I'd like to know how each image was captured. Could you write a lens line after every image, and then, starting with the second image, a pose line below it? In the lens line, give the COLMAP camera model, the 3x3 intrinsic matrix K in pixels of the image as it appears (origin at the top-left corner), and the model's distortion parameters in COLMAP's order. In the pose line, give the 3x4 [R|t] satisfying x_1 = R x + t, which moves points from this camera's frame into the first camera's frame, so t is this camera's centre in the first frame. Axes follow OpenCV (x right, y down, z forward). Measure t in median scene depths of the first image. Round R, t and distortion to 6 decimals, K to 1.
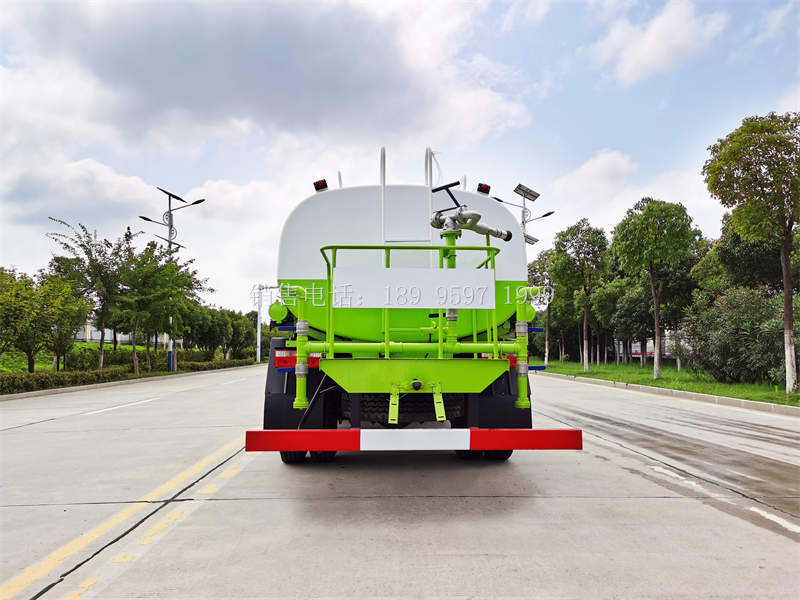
lens RADIAL K [[651.2, 0, 401.6], [0, 651.2, 304.3], [0, 0, 1]] dist [0.057382, -0.027872]
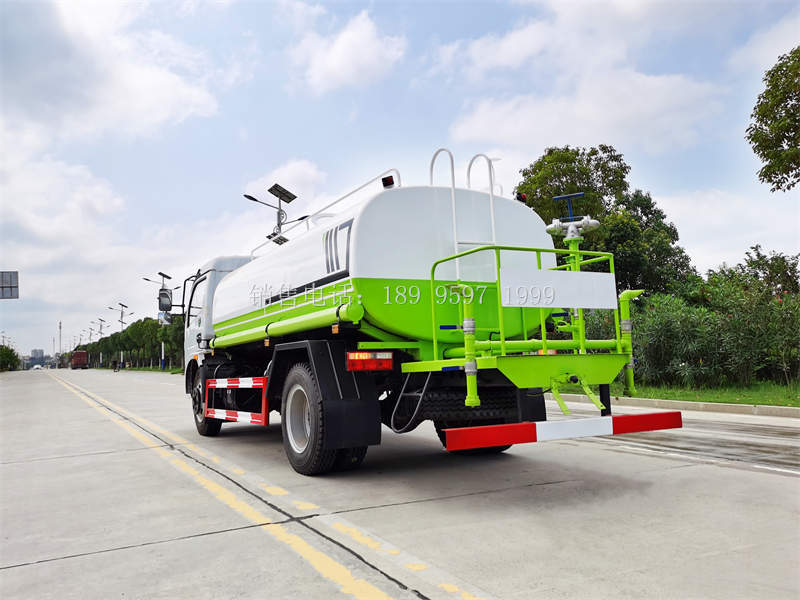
lens RADIAL K [[685.3, 0, 404.3], [0, 685.3, 305.2], [0, 0, 1]] dist [0.044580, -0.019359]
pose [[0.899259, 0.006227, 0.437372, -0.560909], [-0.002779, 0.999960, -0.008522, 0.010135], [-0.437408, 0.006448, 0.899240, 0.071128]]
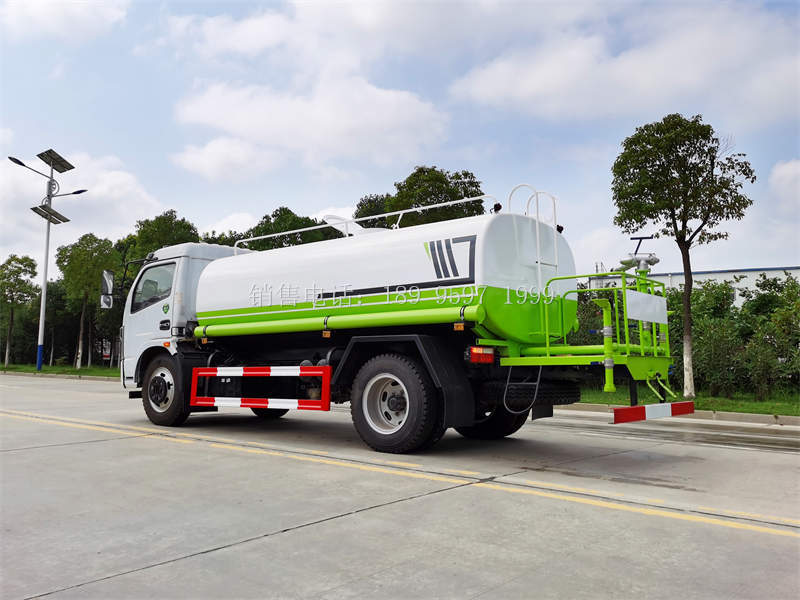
lens RADIAL K [[717.5, 0, 398.5], [0, 717.5, 292.8], [0, 0, 1]] dist [0.037262, -0.004575]
pose [[0.667239, 0.074286, 0.741130, -1.219287], [-0.066900, 0.996970, -0.039700, 0.034846], [-0.741833, -0.023092, 0.670187, 0.264961]]
